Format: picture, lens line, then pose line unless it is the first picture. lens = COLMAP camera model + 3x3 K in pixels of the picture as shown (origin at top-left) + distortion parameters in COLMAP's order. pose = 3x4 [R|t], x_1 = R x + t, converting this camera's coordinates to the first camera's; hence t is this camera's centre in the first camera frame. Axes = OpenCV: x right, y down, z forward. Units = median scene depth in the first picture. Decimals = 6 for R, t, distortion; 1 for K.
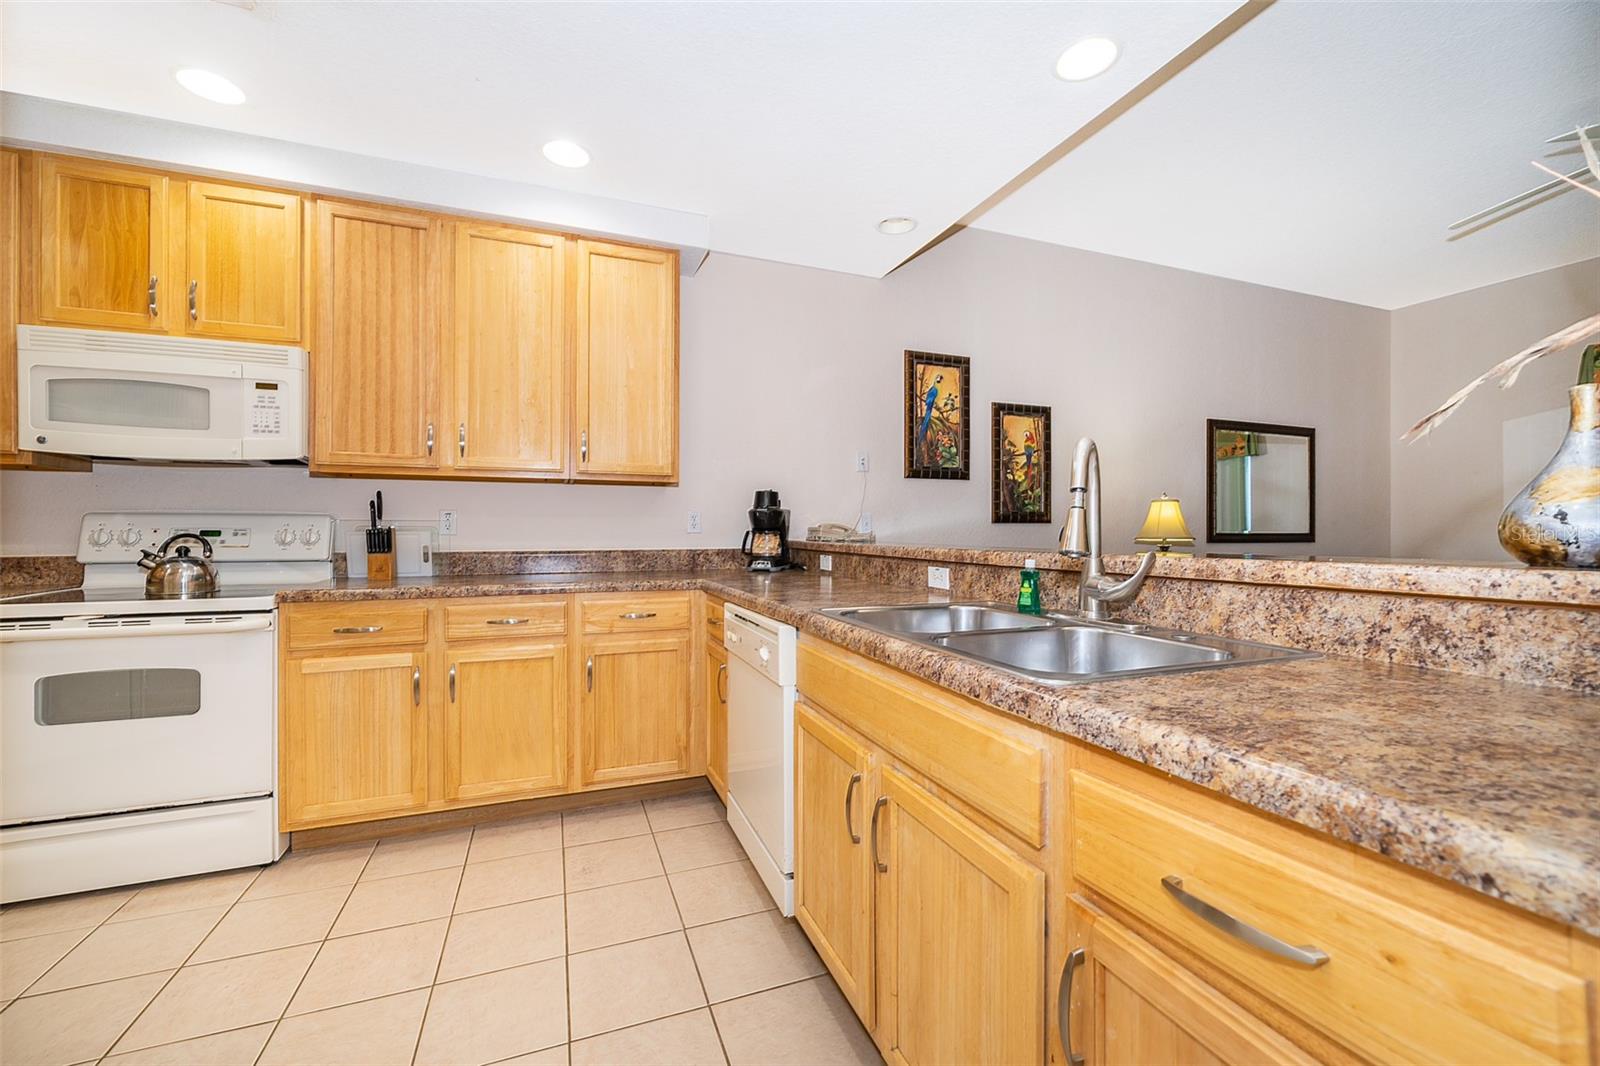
lens RADIAL K [[636.1, 0, 782.1], [0, 636.1, 526.4], [0, 0, 1]] dist [-0.002534, -0.000316]
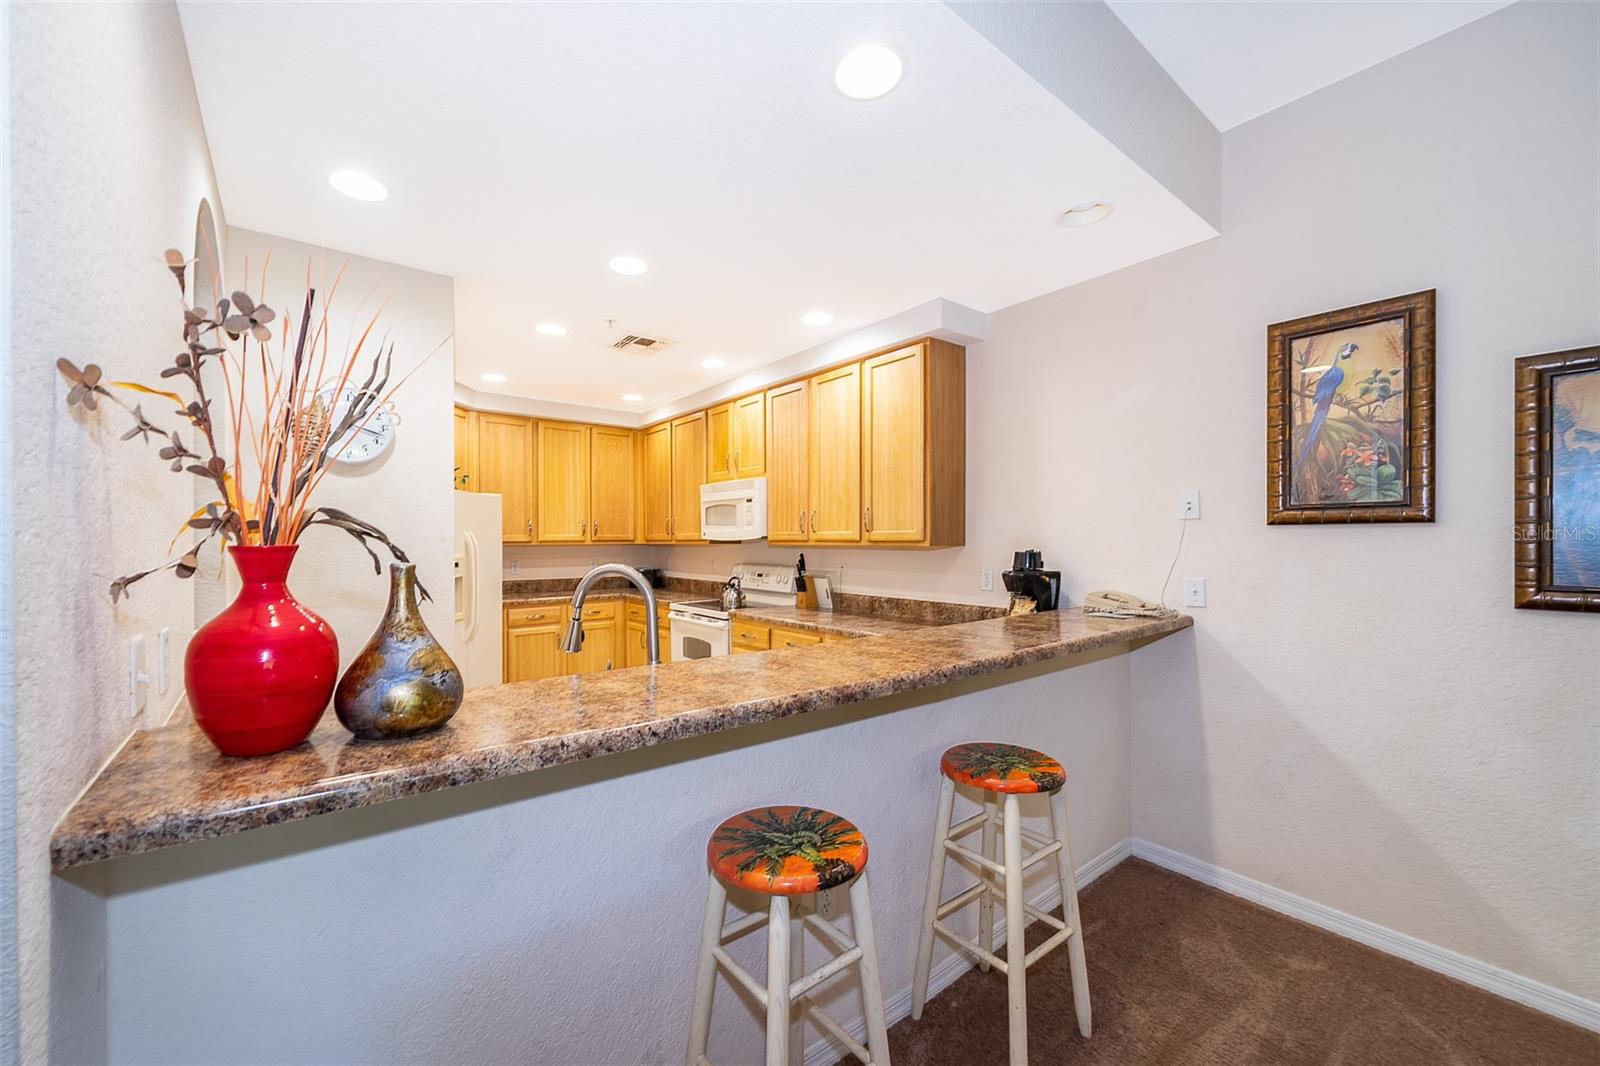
lens RADIAL K [[627.4, 0, 756.0], [0, 627.4, 541.6], [0, 0, 1]] dist [-0.007701, 0.000127]
pose [[0.277202, -0.000796, -0.960811, 0.927207], [0.013105, 0.999910, 0.002952, -0.097031], [0.960722, -0.013410, 0.277188, 0.466369]]
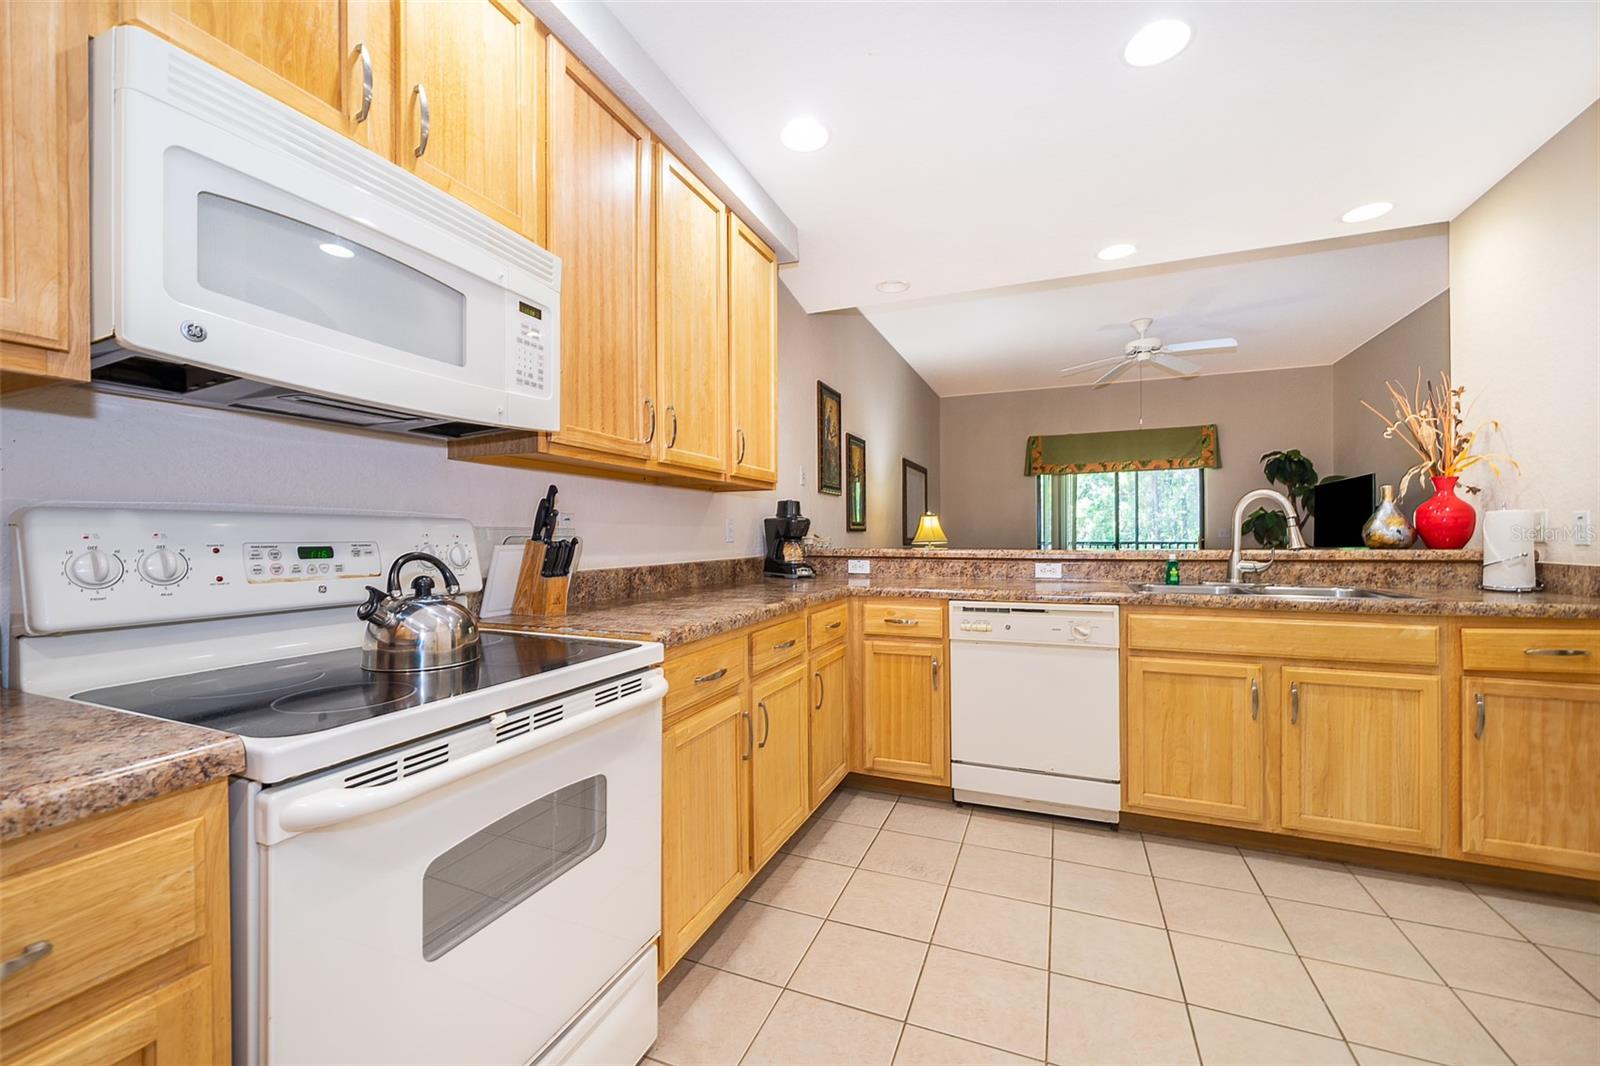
lens RADIAL K [[661.8, 0, 759.8], [0, 661.8, 534.7], [0, 0, 1]] dist [-0.000648, -0.000187]
pose [[0.685936, -0.002829, 0.727657, -1.054266], [0.000057, 0.999993, 0.003834, -0.005321], [-0.727662, -0.002588, 0.685931, 0.371743]]
